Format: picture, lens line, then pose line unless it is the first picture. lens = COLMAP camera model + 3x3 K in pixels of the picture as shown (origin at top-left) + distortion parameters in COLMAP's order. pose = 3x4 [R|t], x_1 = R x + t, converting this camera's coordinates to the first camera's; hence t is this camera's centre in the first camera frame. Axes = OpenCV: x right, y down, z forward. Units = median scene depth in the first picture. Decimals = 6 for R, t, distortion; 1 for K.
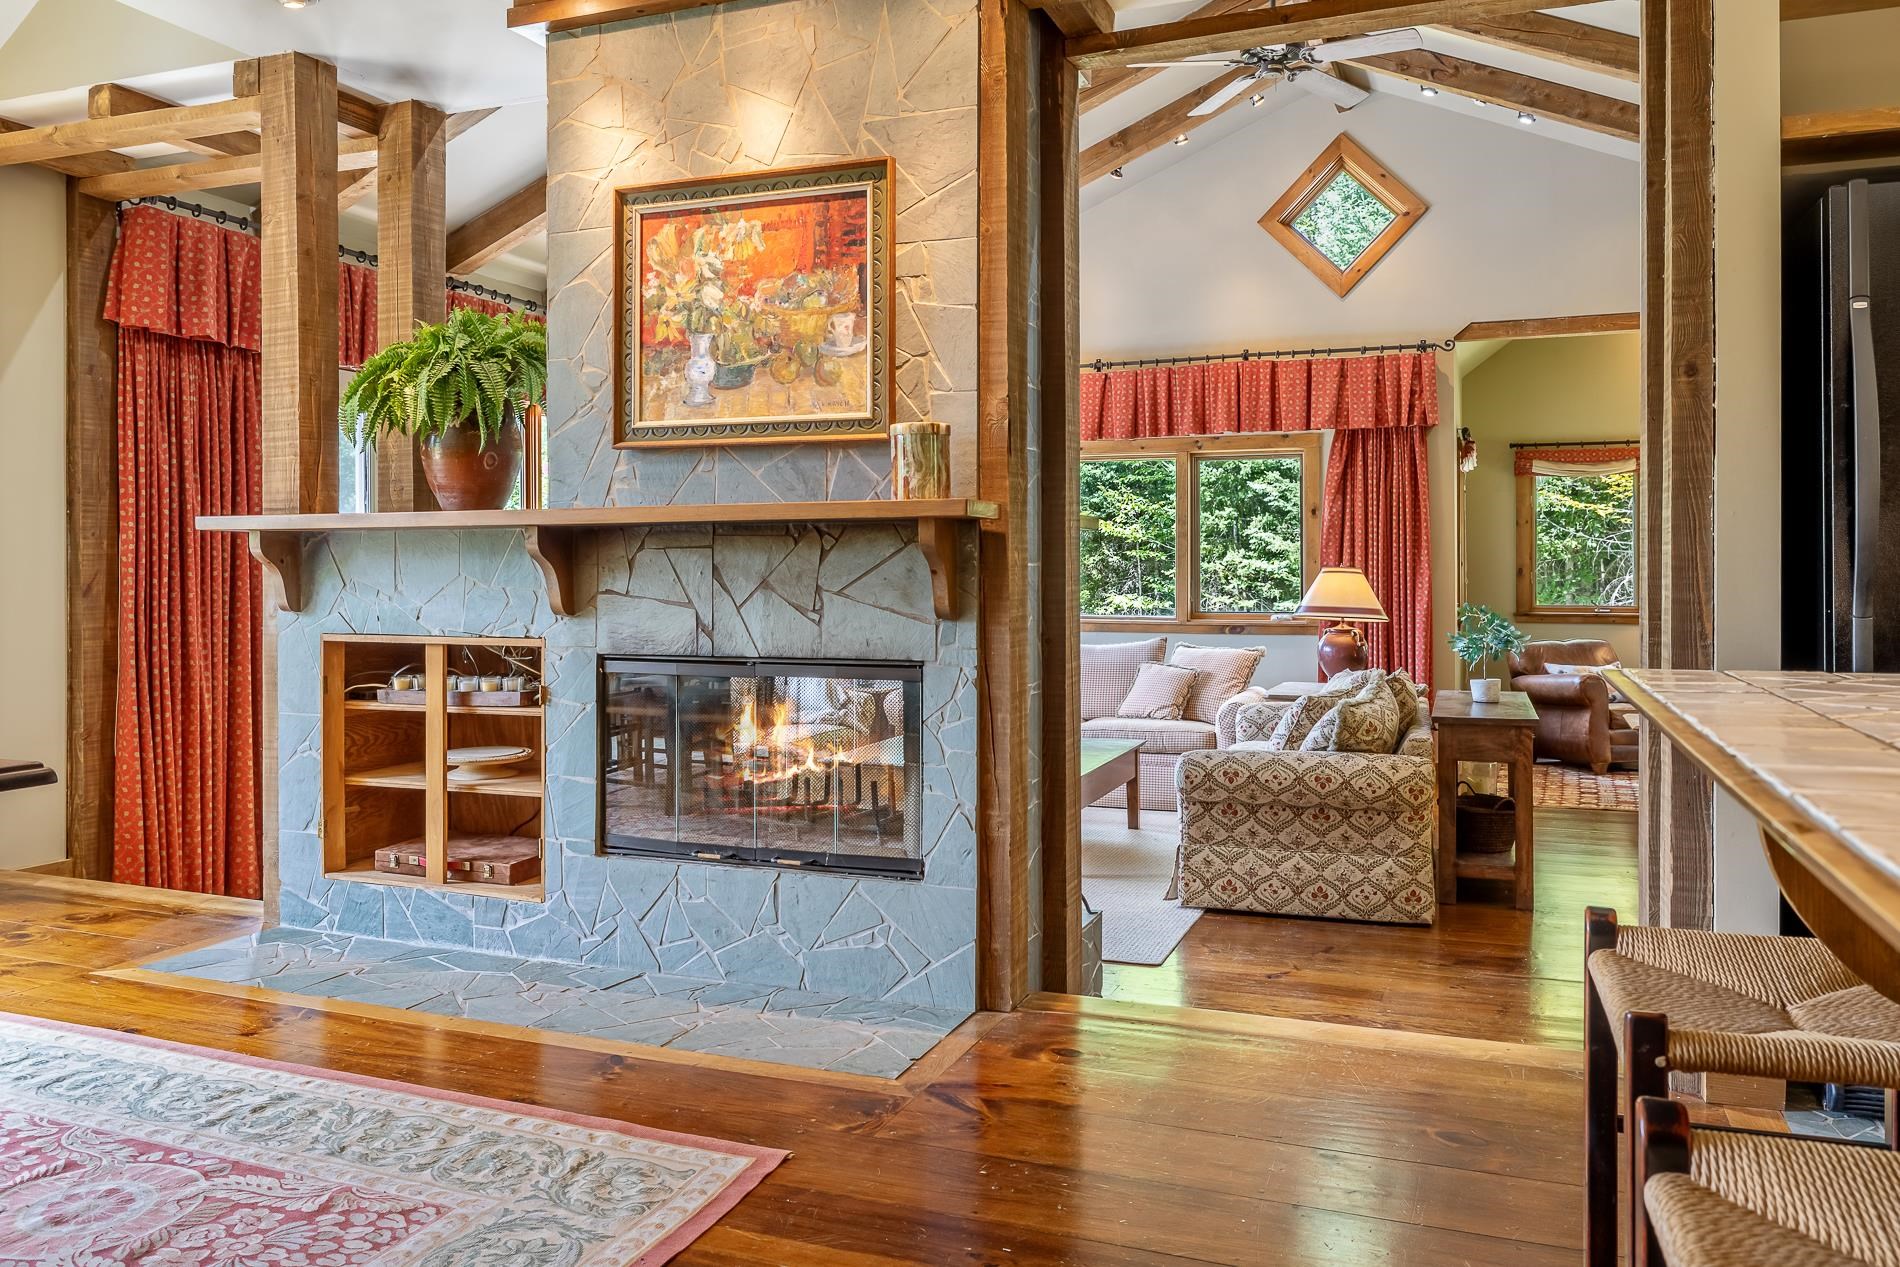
lens RADIAL K [[1381.8, 0, 973.4], [0, 1381.8, 563.8], [0, 0, 1]] dist [-0.000030, 0.002598]
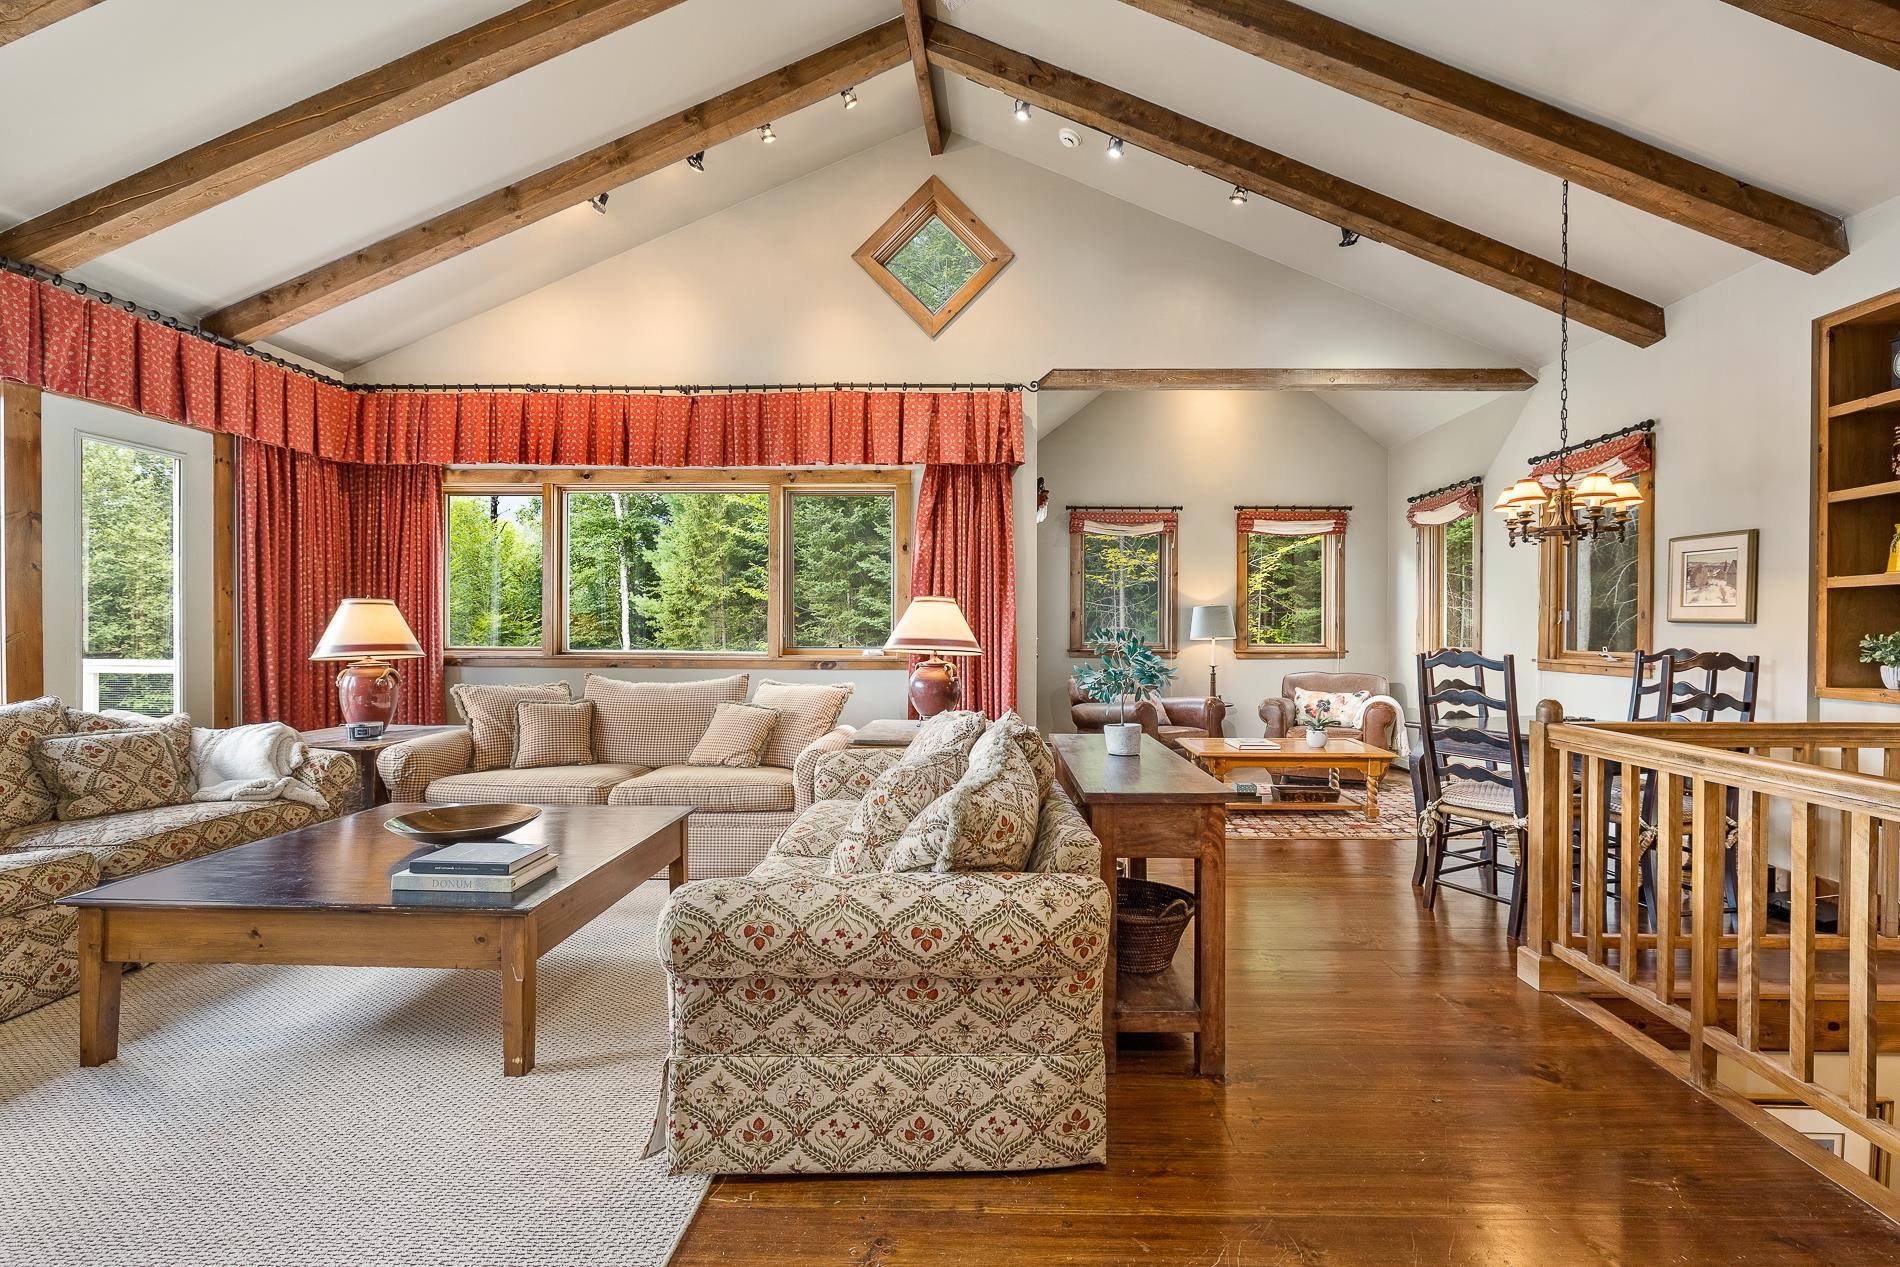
lens RADIAL K [[856.4, 0, 985.2], [0, 856.4, 634.3], [0, 0, 1]] dist [-0.009944, 0.001064]
pose [[0.943027, 0.003048, 0.332702, 0.157383], [-0.006333, 0.999941, 0.008789, 0.033118], [-0.332655, -0.010395, 0.942991, 0.655624]]
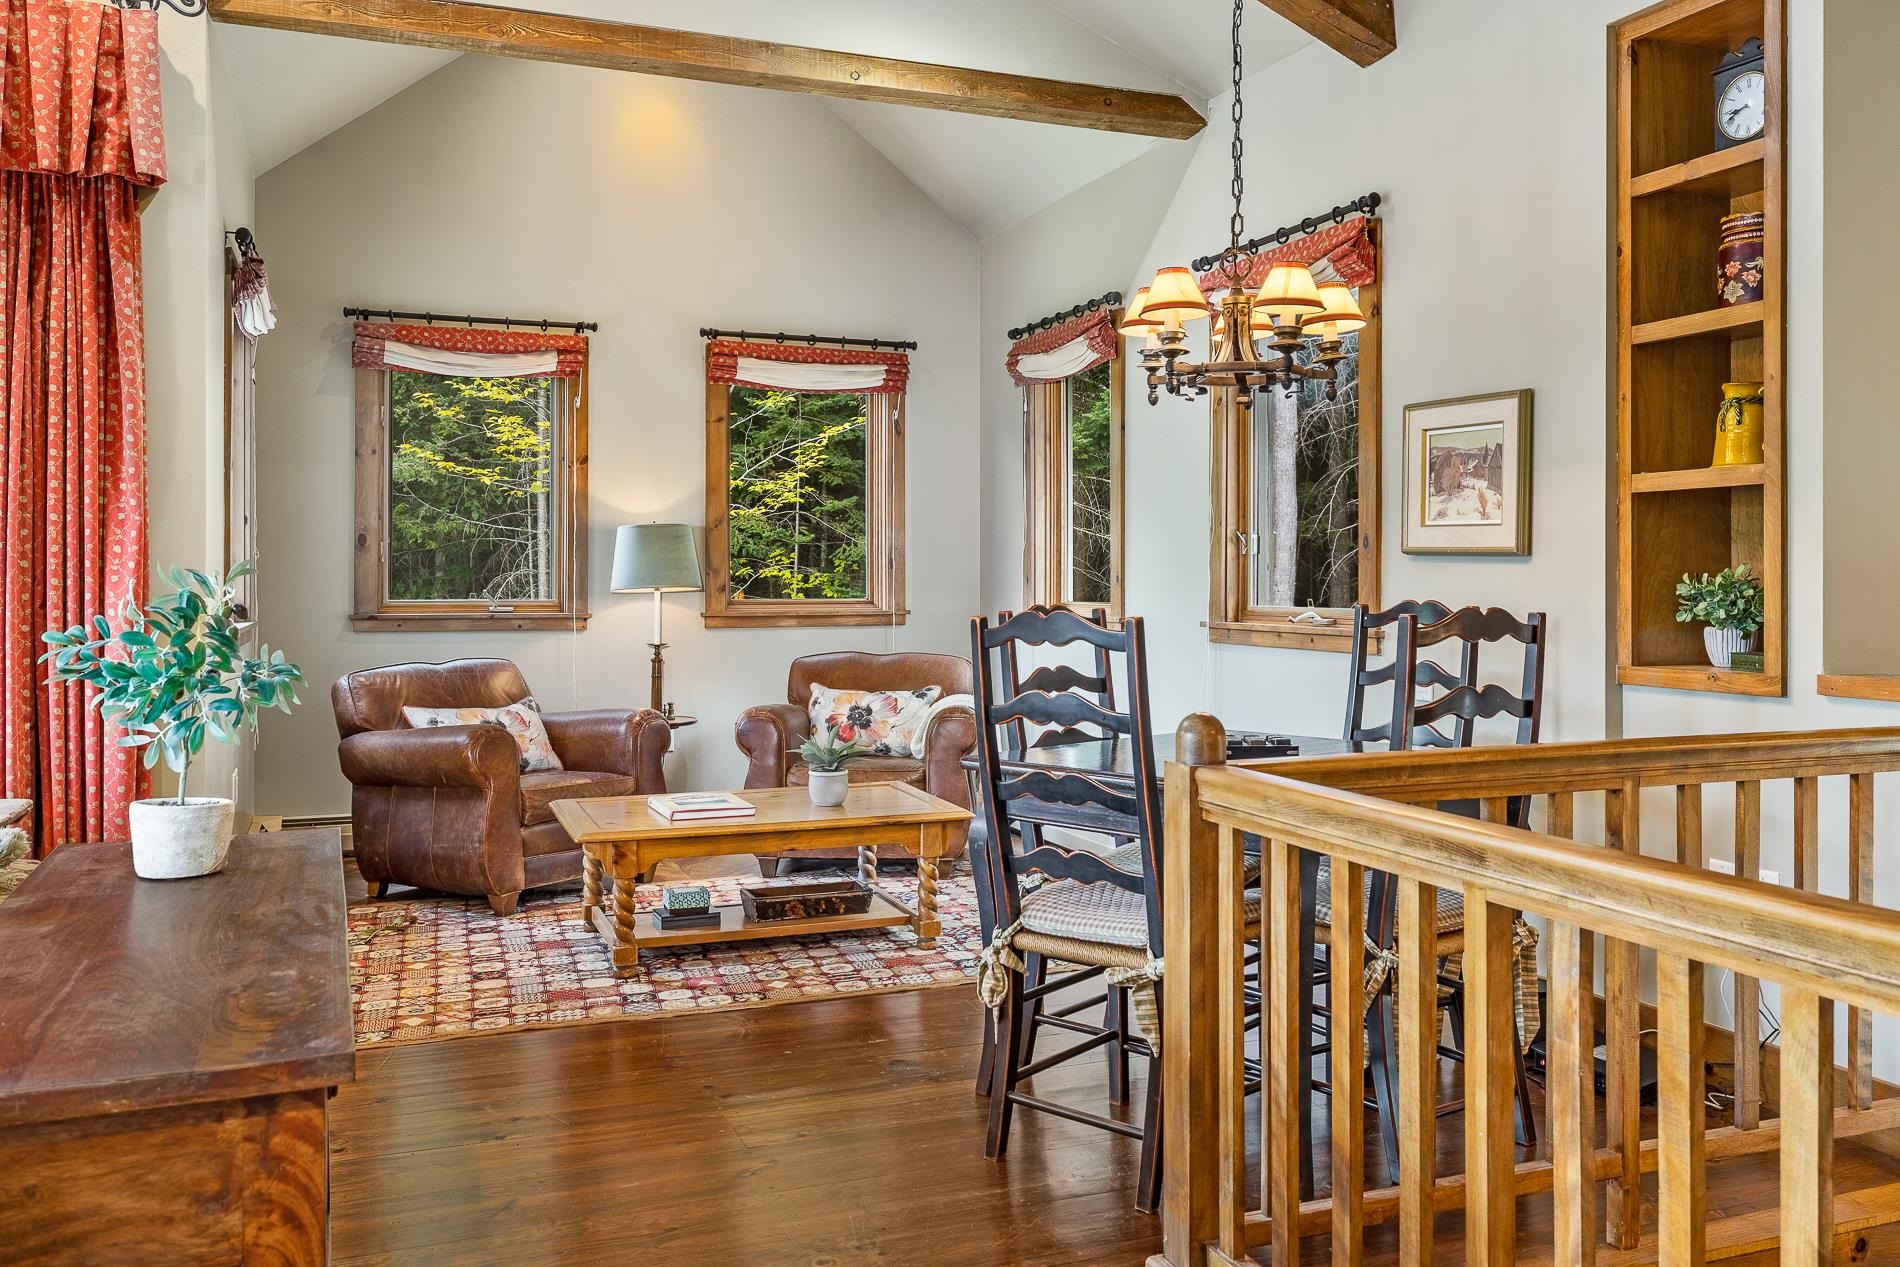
lens RADIAL K [[1527.5, 0, 958.8], [0, 1527.5, 570.2], [0, 0, 1]] dist [-0.002676, -0.003147]
pose [[0.740616, 0.004363, 0.671914, 0.318950], [-0.003698, 0.999990, -0.002418, 0.036098], [-0.671918, -0.000694, 0.740625, 0.760658]]
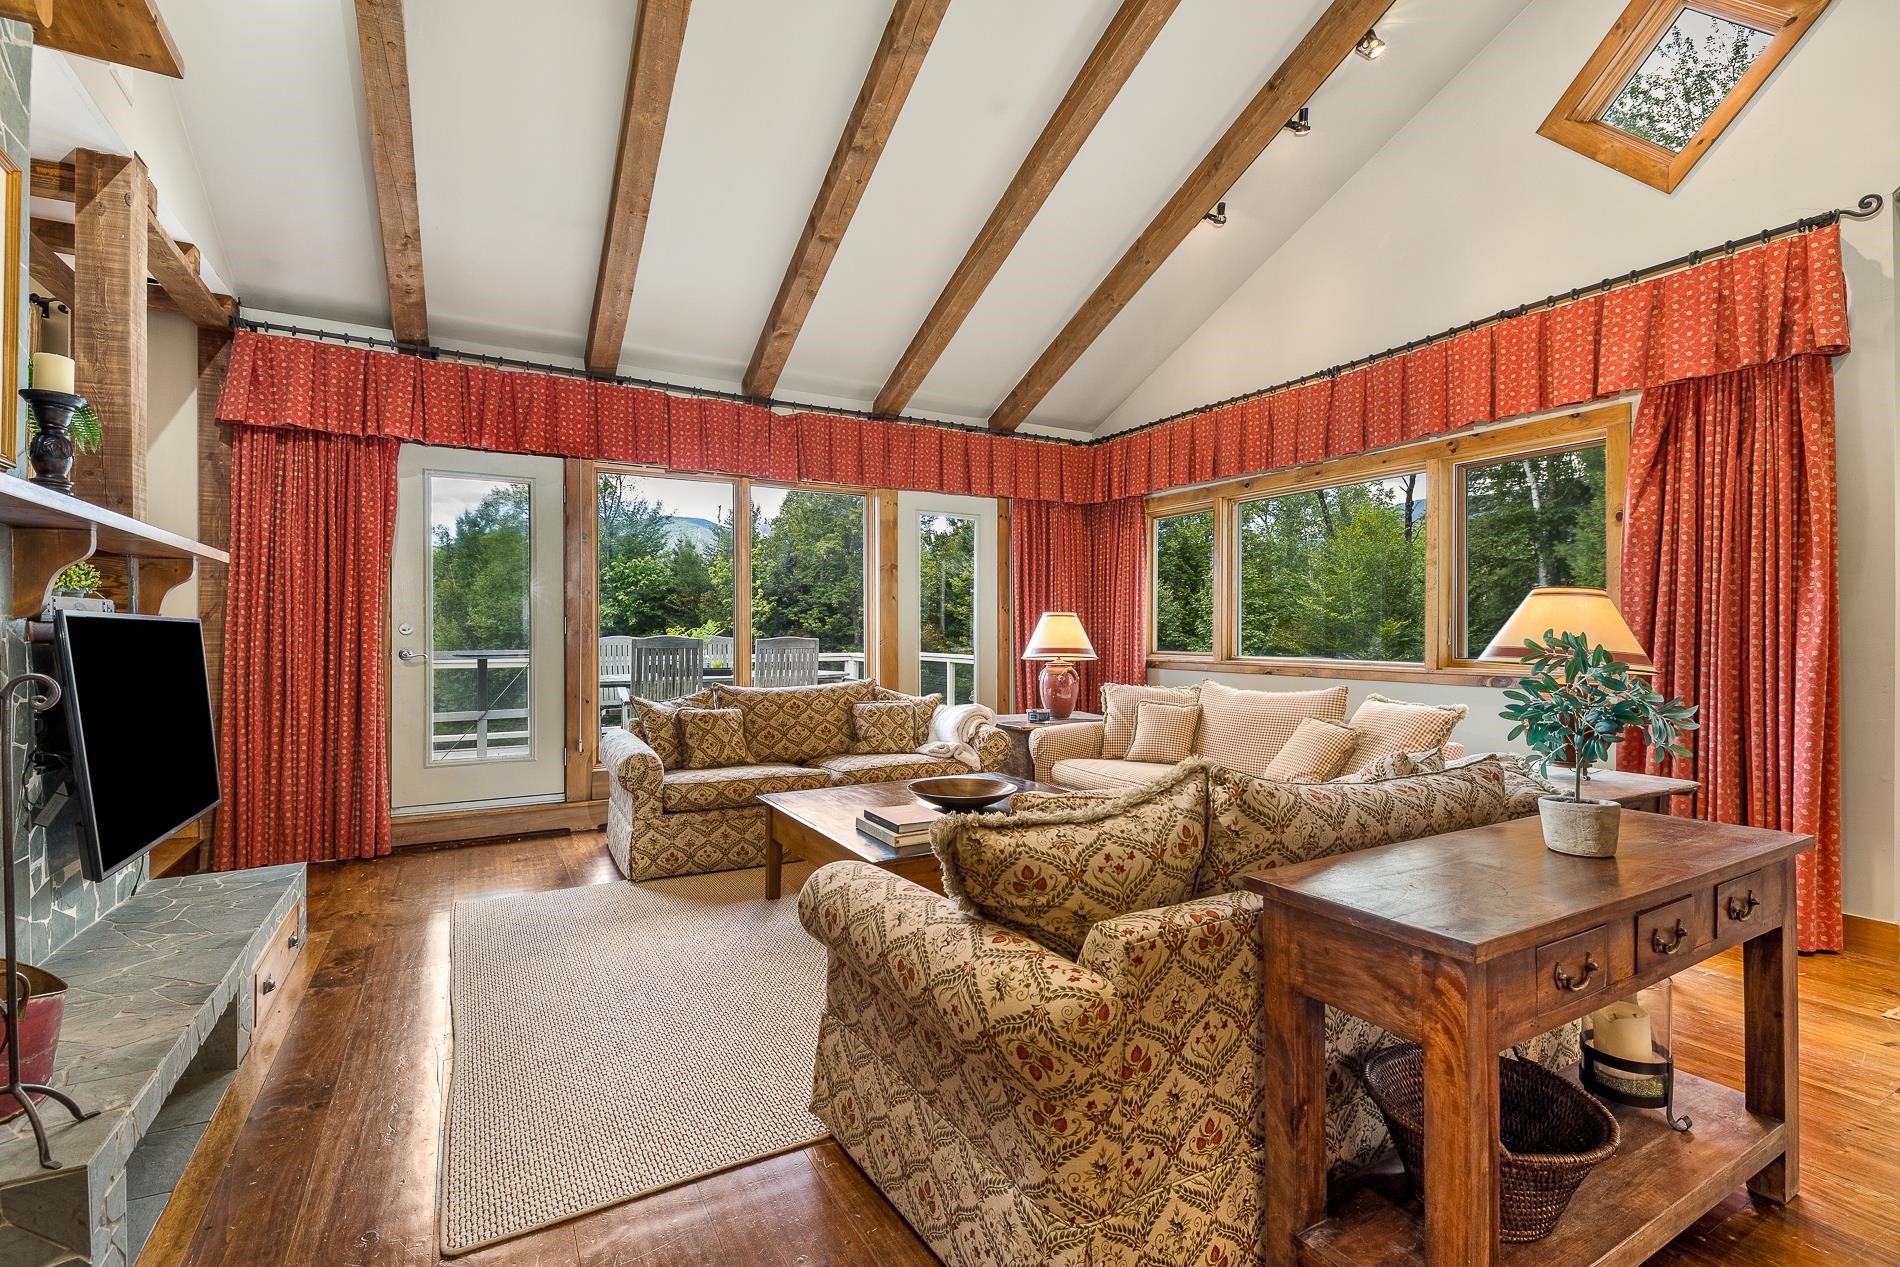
lens RADIAL K [[852.1, 0, 950.0], [0, 852.1, 633.5], [0, 0, 1]] dist [0.037132, -0.018605]
pose [[0.766155, 0.000792, -0.642656, 0.450478], [0.001192, 0.999996, 0.002654, 0.033147], [0.642655, -0.002799, 0.766150, 0.753137]]
